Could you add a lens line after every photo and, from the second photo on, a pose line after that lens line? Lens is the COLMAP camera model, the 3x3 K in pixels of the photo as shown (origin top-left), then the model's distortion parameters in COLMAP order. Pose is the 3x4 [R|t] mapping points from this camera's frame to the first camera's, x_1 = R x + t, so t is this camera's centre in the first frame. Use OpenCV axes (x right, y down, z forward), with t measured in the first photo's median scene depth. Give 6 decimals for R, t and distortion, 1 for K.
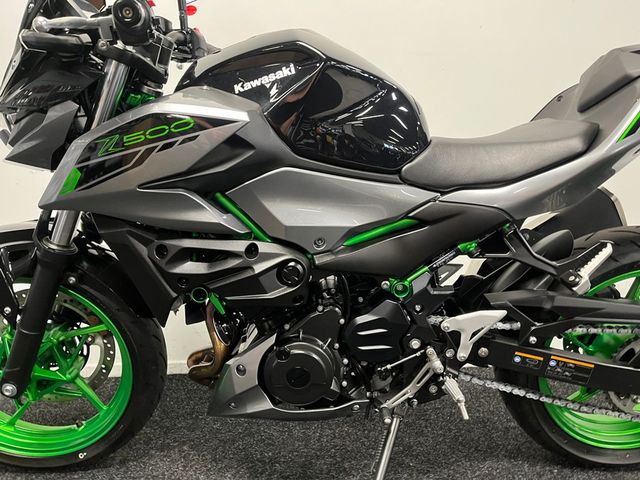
lens RADIAL K [[479.6, 0, 322.5], [0, 479.6, 235.2], [0, 0, 1]] dist [0.053859, -0.071872]
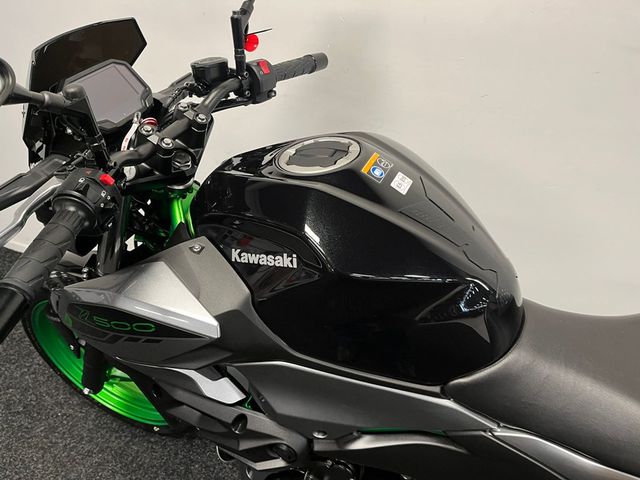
lens RADIAL K [[479.6, 0, 316.0], [0, 479.6, 238.7], [0, 0, 1]] dist [0.053859, -0.071872]
pose [[0.898789, 0.260120, -0.352868, 0.180156], [-0.107417, 0.911073, 0.398004, -0.576067], [0.425018, -0.319817, 0.846804, 0.374657]]
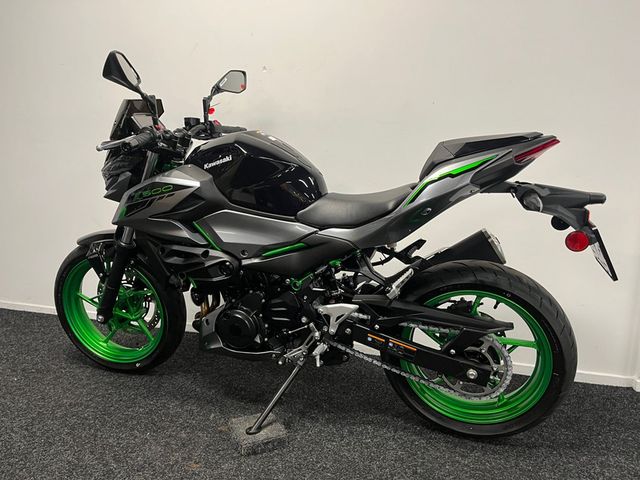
lens RADIAL K [[479.6, 0, 314.9], [0, 479.6, 234.4], [0, 0, 1]] dist [0.053859, -0.071872]
pose [[0.947645, 0.069692, -0.311628, 0.732759], [-0.076901, 0.996979, -0.010890, -0.049064], [0.309928, 0.034284, 0.950142, -0.556808]]
